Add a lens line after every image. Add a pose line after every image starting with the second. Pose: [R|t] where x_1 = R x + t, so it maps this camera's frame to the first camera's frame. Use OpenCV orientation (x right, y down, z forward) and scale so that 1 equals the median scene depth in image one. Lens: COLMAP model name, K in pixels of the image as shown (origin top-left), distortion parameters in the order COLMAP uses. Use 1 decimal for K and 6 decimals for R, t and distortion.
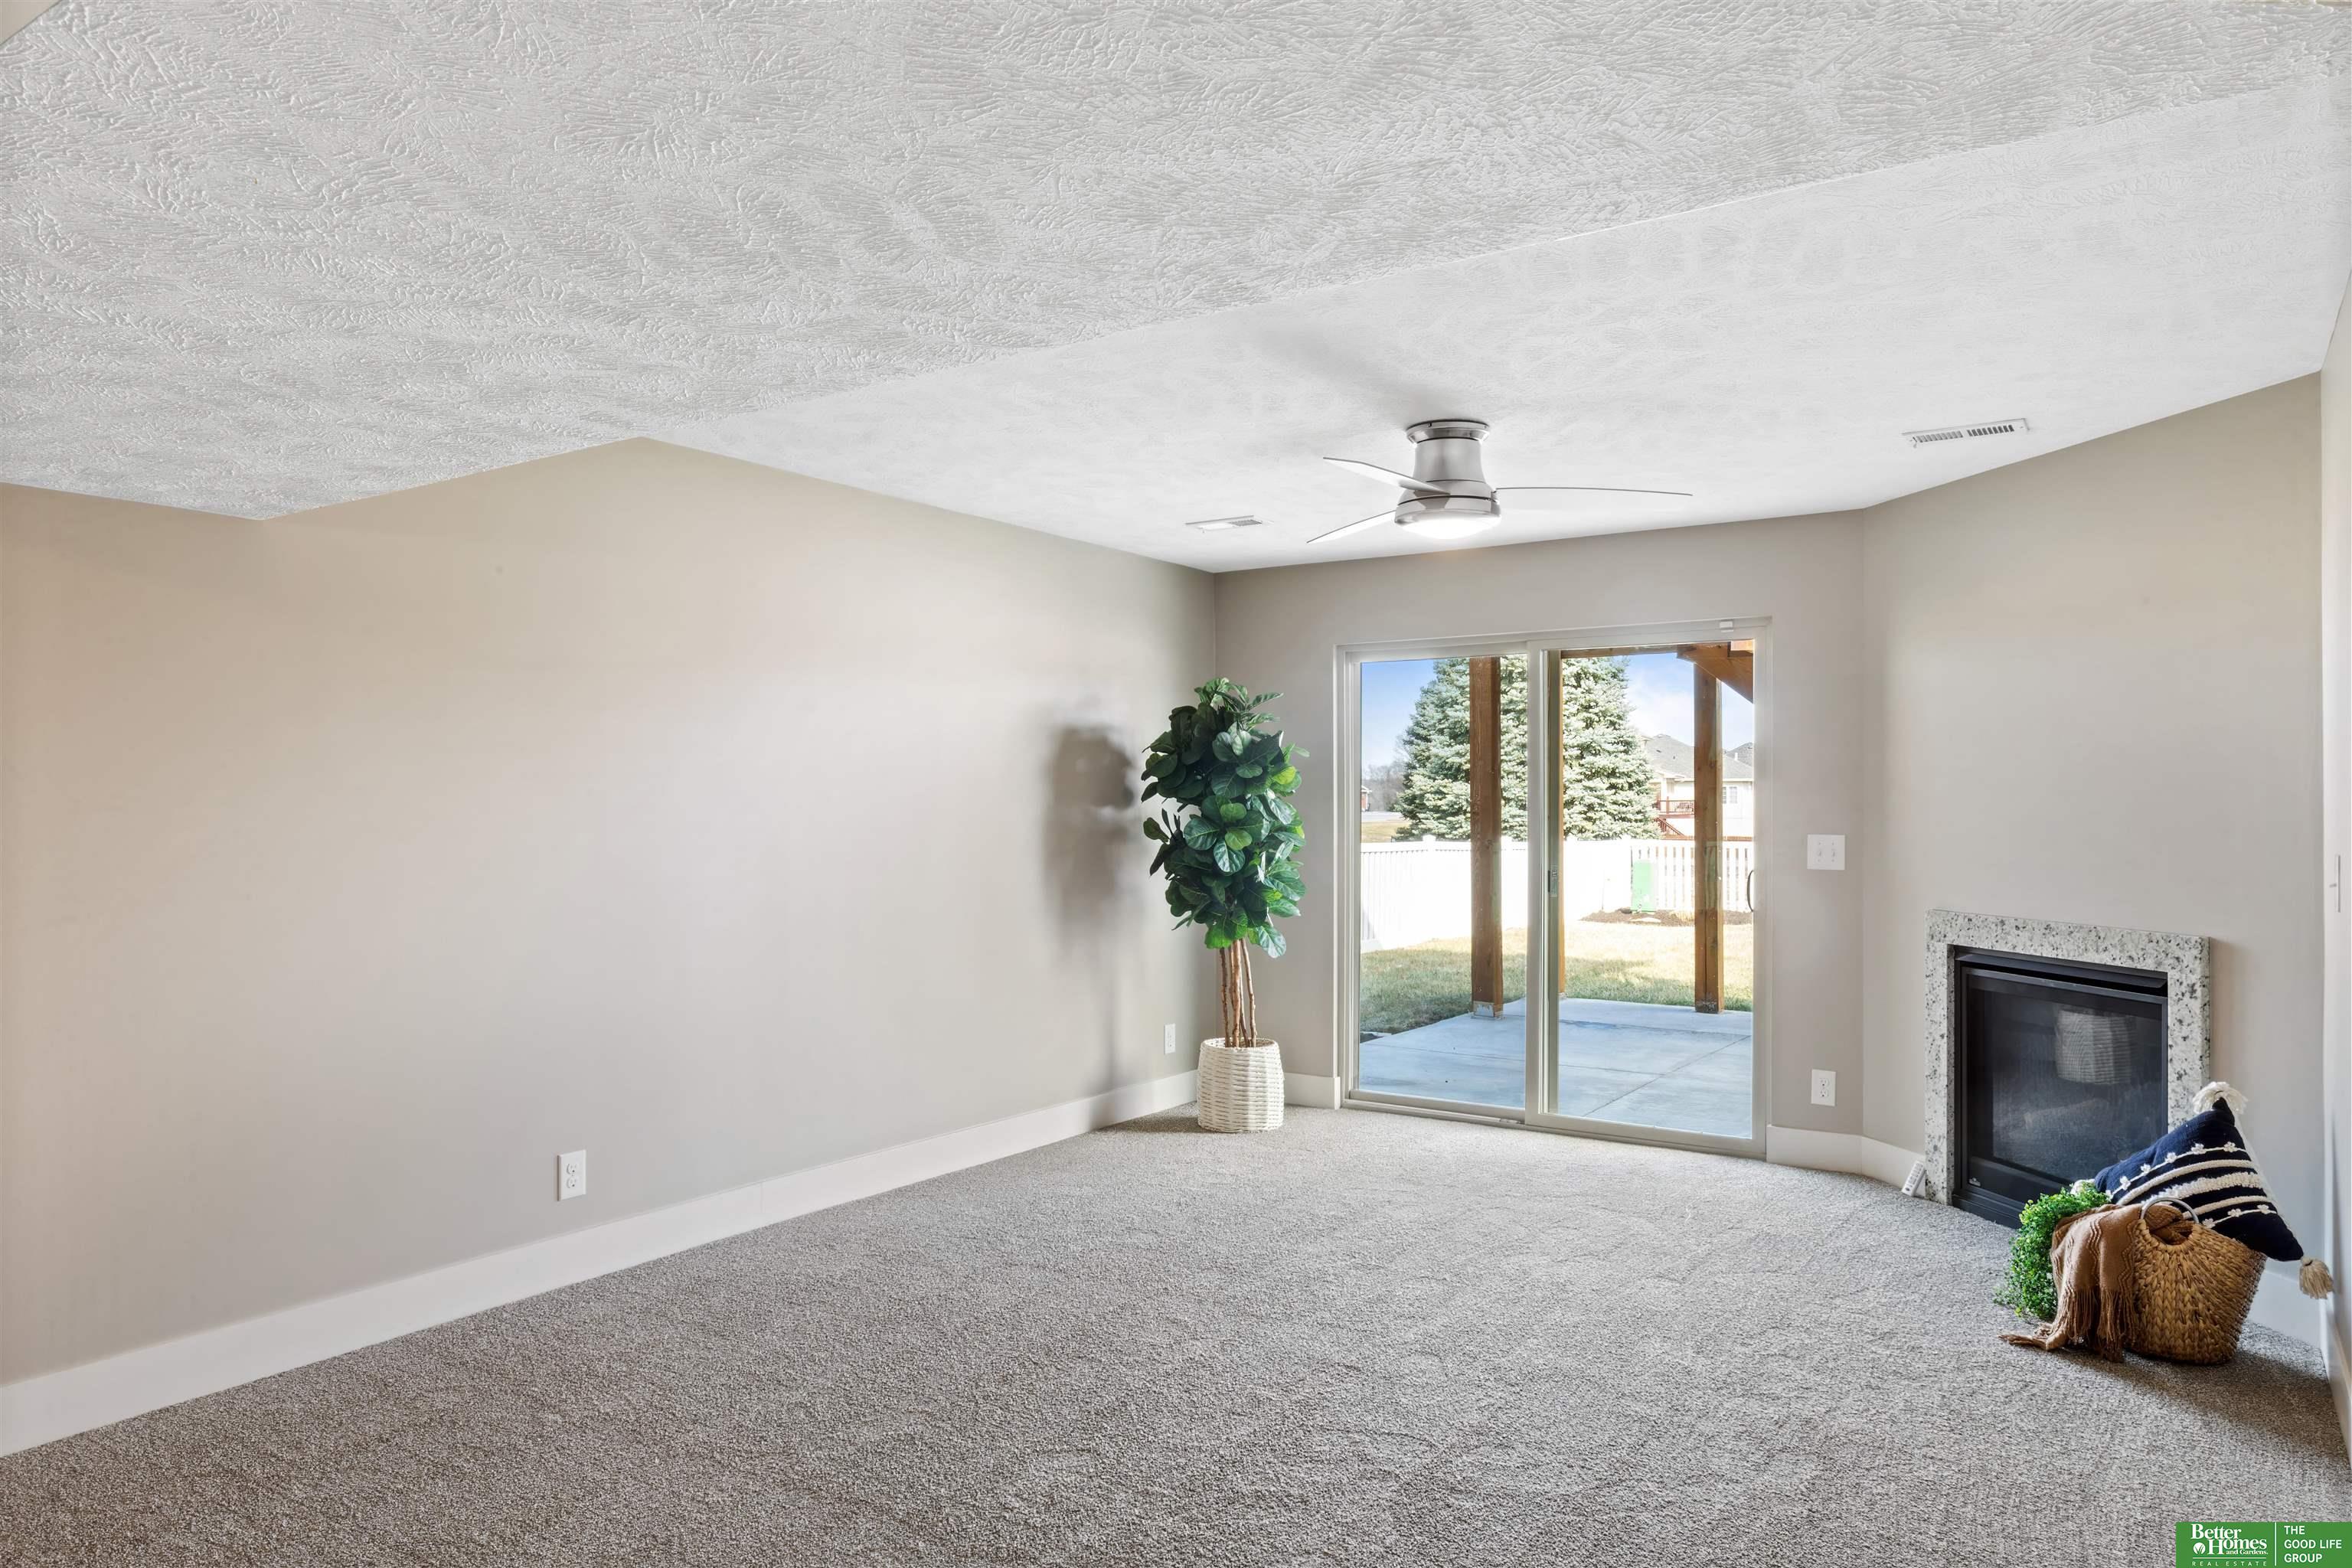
lens RADIAL K [[1463.8, 0, 1176.0], [0, 1463.8, 784.0], [0, 0, 1]] dist [-0.003593, -0.001135]
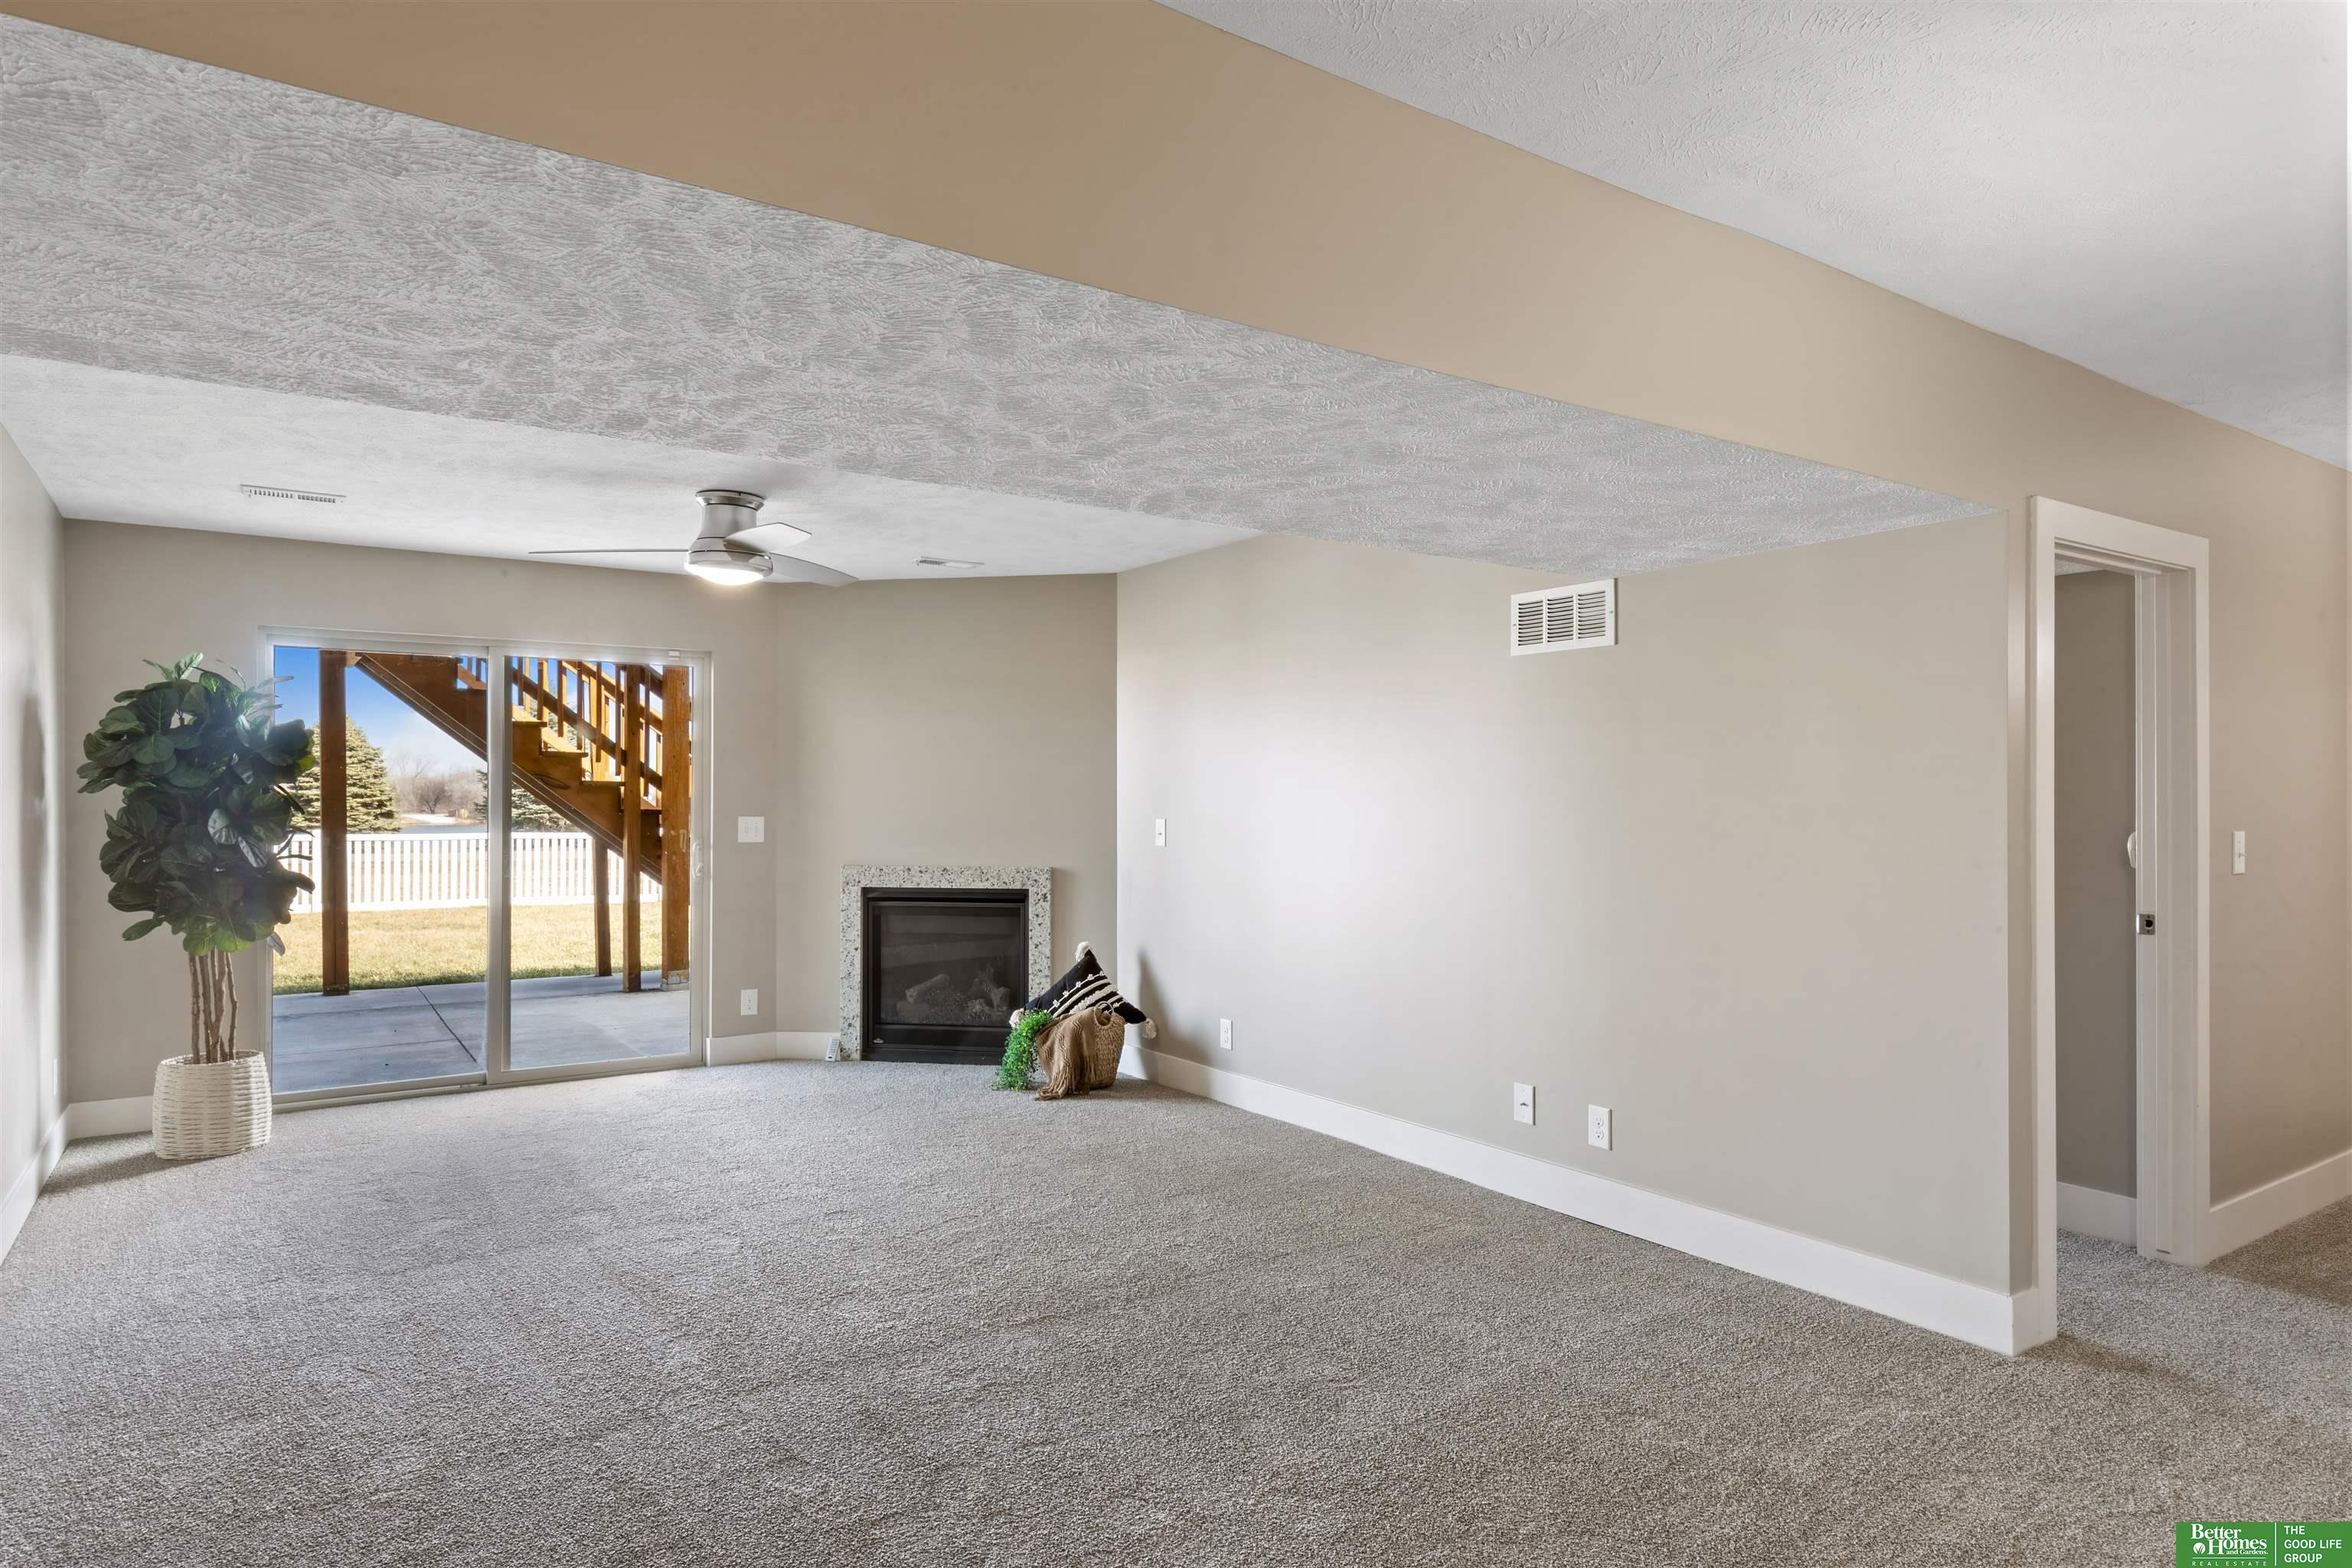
lens RADIAL K [[1370.0, 0, 1176.0], [0, 1370.0, 784.0], [0, 0, 1]] dist [0.001151, 0.000414]
pose [[0.383896, 0.006328, 0.923355, -0.654986], [-0.012822, 0.999917, -0.001522, 0.001279], [-0.923287, -0.011254, 0.383945, 0.161502]]
